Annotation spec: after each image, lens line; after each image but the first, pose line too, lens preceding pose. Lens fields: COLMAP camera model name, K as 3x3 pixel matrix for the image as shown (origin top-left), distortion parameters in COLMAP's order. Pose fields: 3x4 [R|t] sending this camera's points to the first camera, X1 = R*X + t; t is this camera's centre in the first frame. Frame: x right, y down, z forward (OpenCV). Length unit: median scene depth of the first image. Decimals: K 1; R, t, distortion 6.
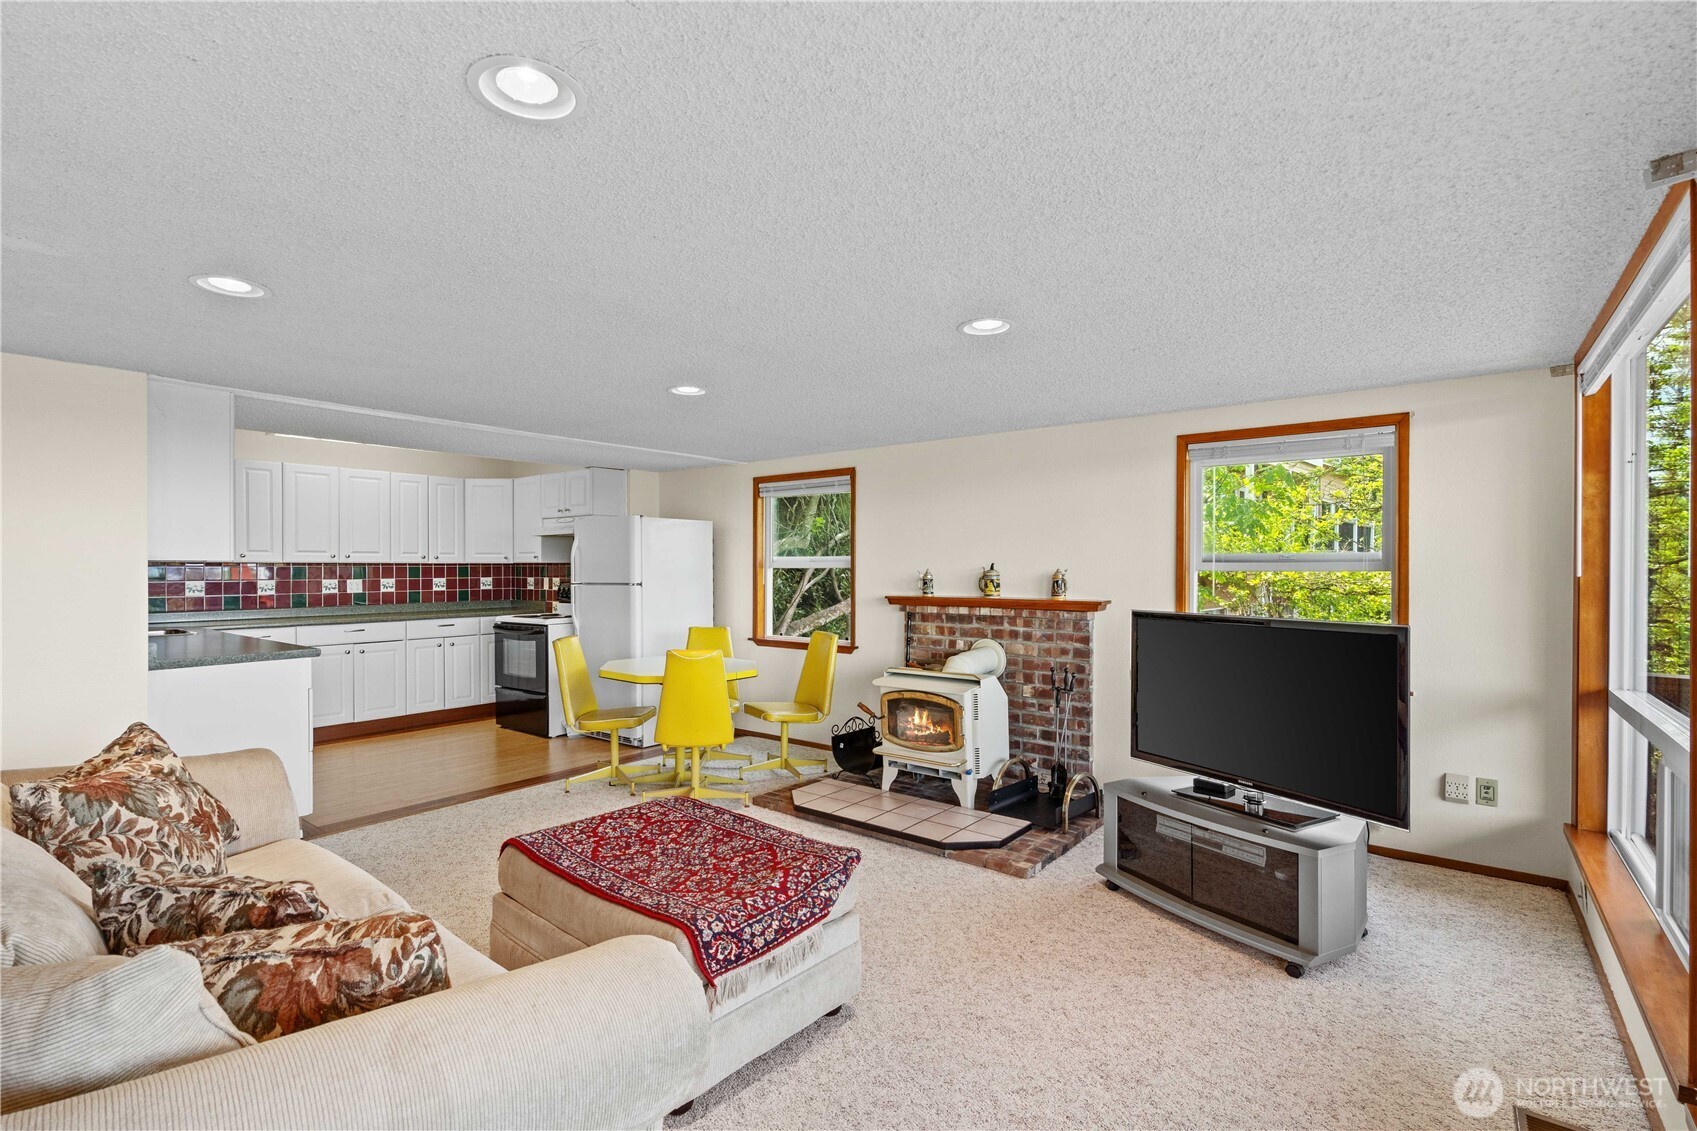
lens RADIAL K [[777.4, 0, 839.5], [0, 777.4, 571.1], [0, 0, 1]] dist [-0.004693, -0.000031]
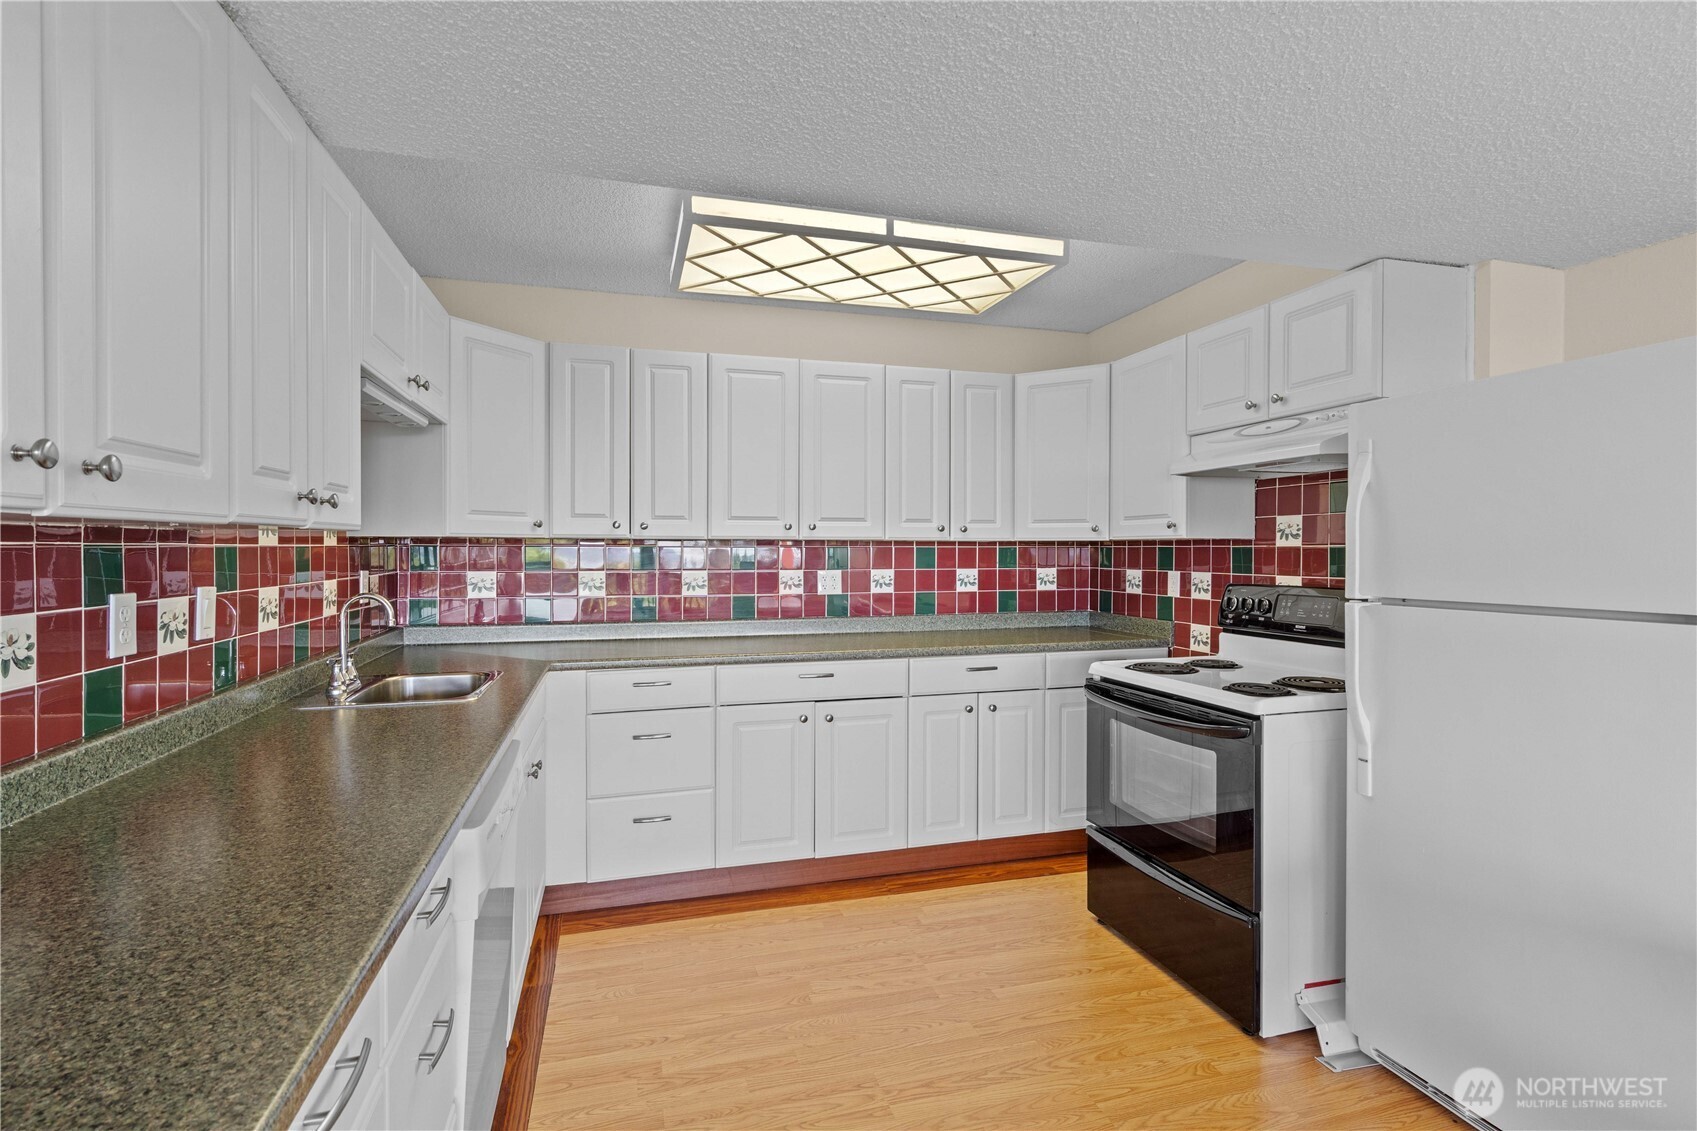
lens RADIAL K [[777.4, 0, 841.5], [0, 777.4, 555.0], [0, 0, 1]] dist [-0.004693, -0.000031]
pose [[0.816585, 0.007739, -0.577173, -0.300939], [-0.005022, 0.999968, 0.006304, -0.003448], [0.577203, -0.002250, 0.816597, 0.557375]]
